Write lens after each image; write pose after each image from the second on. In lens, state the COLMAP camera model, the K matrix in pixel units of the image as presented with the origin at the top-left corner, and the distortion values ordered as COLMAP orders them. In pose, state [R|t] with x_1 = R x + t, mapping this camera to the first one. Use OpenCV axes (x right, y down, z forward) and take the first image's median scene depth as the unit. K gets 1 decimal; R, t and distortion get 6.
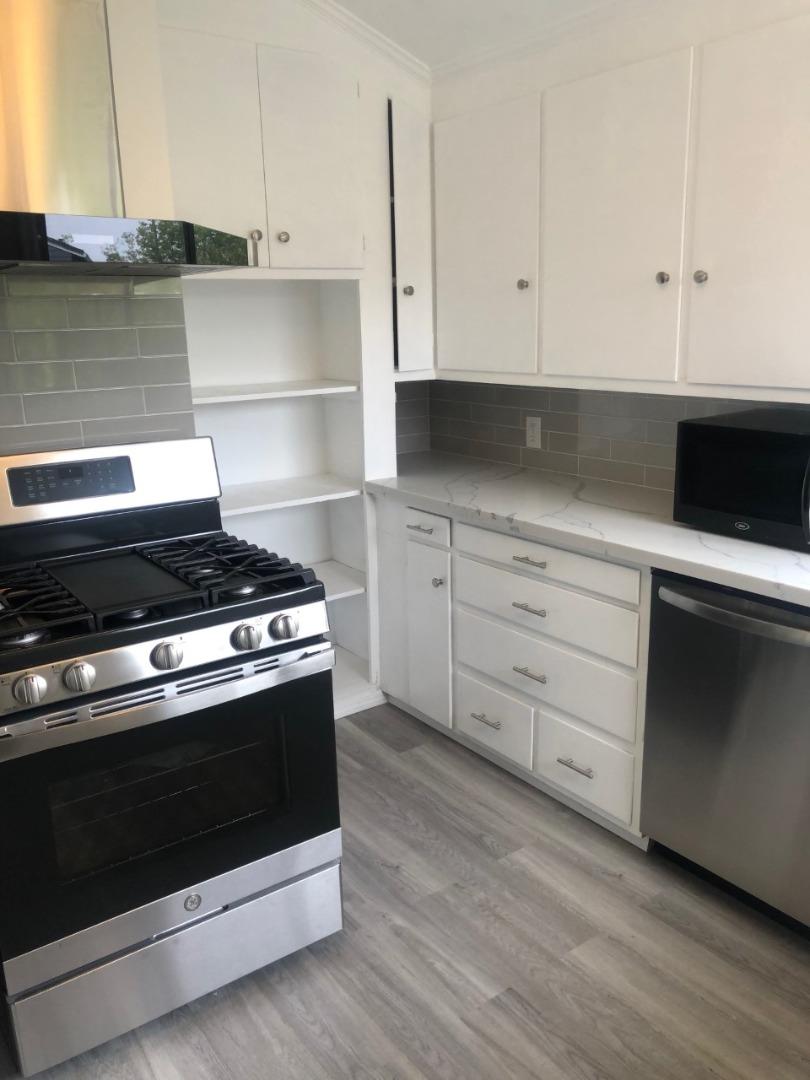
lens RADIAL K [[899.4, 0, 409.1], [0, 899.4, 538.9], [0, 0, 1]] dist [0.050563, -0.041490]
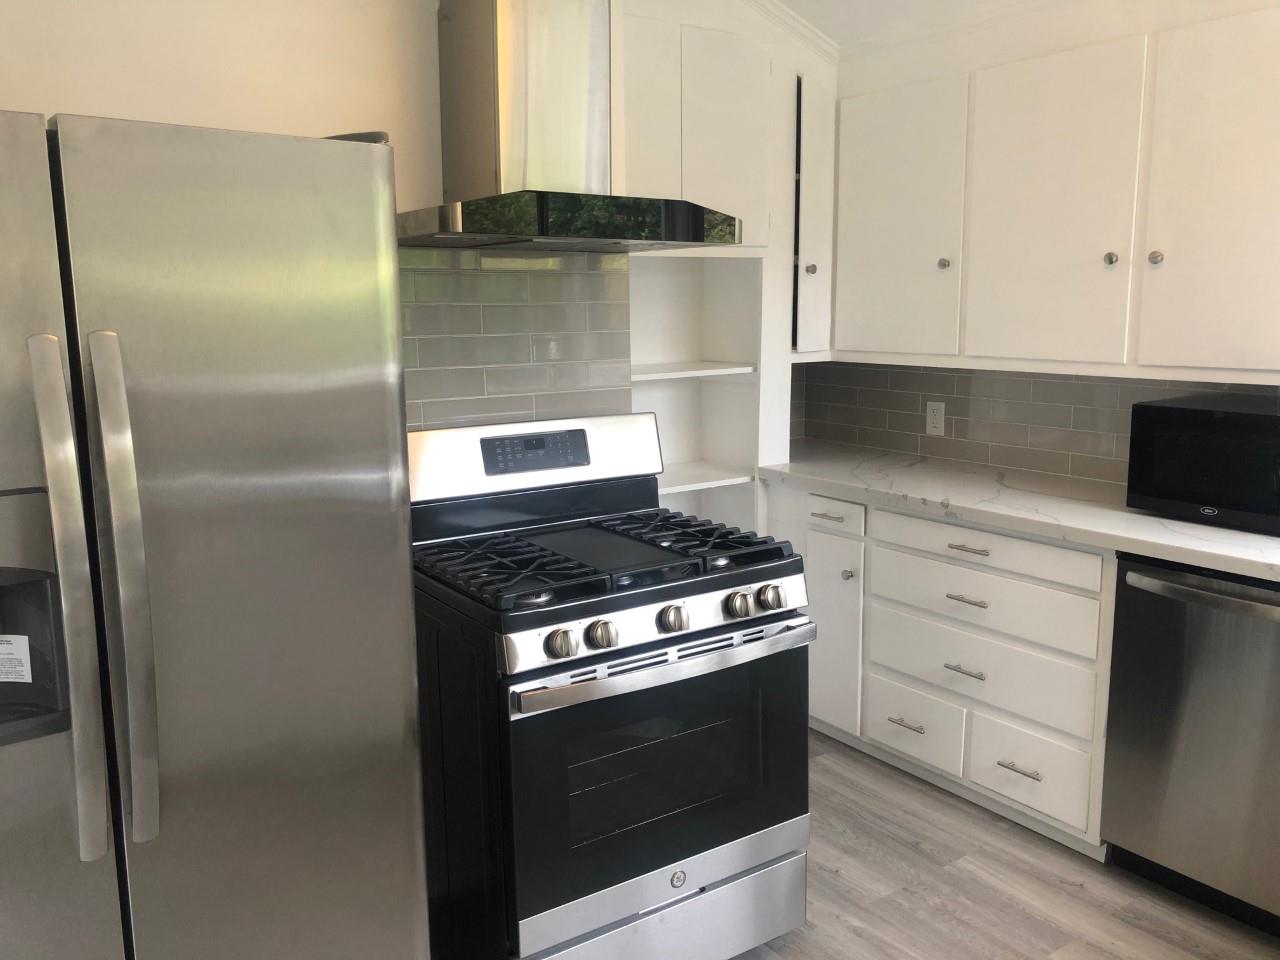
lens RADIAL K [[1066.0, 0, 638.4], [0, 1066.0, 469.7], [0, 0, 1]] dist [0.050563, -0.041490]
pose [[0.999696, 0.015846, -0.018884, -0.209205], [-0.017374, 0.996338, -0.083721, 0.046178], [0.017488, 0.084023, 0.996310, -0.150431]]
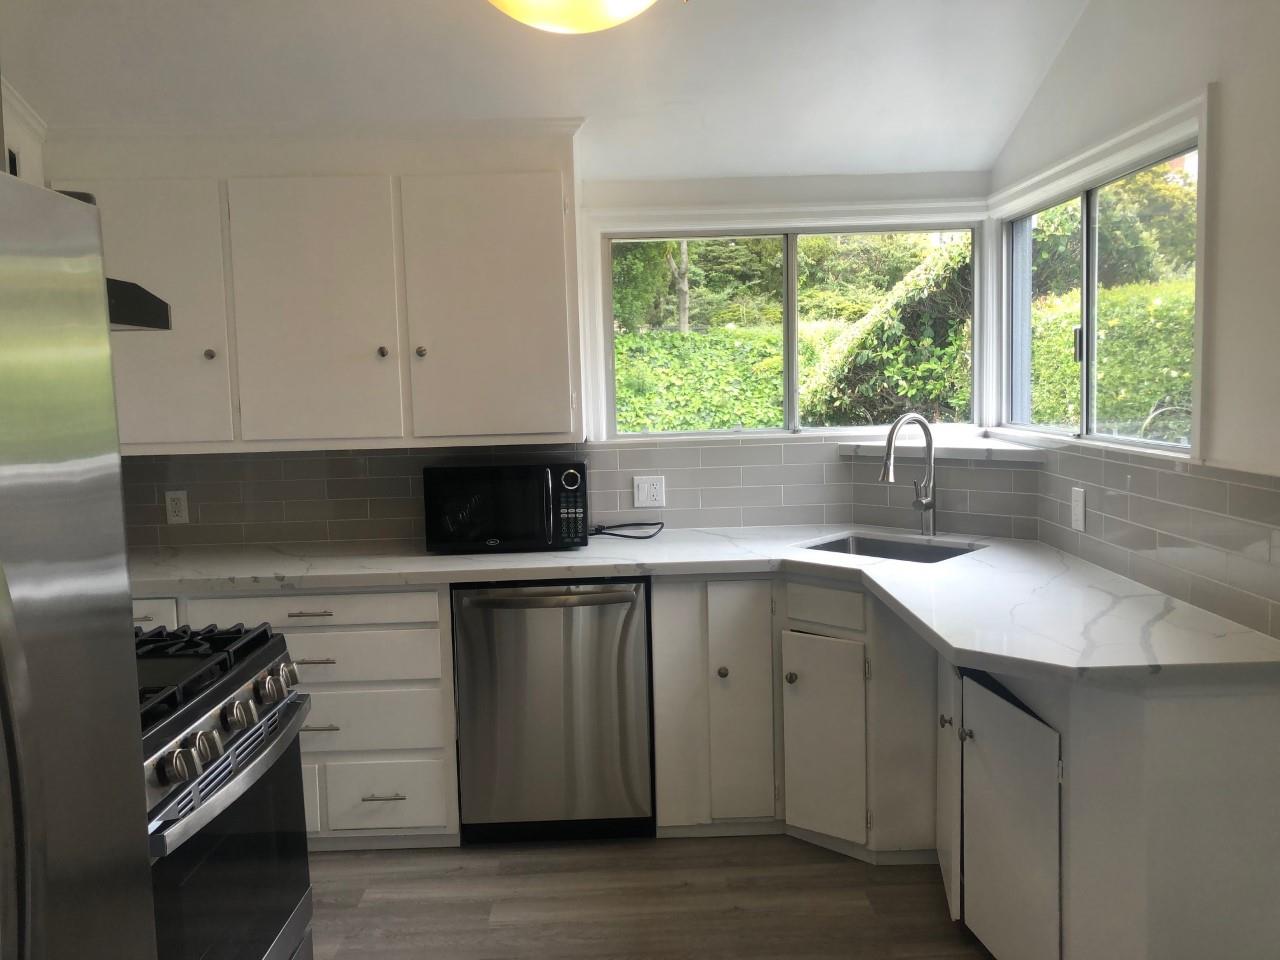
lens RADIAL K [[1066.0, 0, 664.7], [0, 1066.0, 450.6], [0, 0, 1]] dist [0.050563, -0.041490]
pose [[0.567706, -0.057387, 0.821229, -0.685978], [0.212425, 0.973996, -0.078784, 0.028099], [-0.795353, 0.219176, 0.565134, -0.062632]]
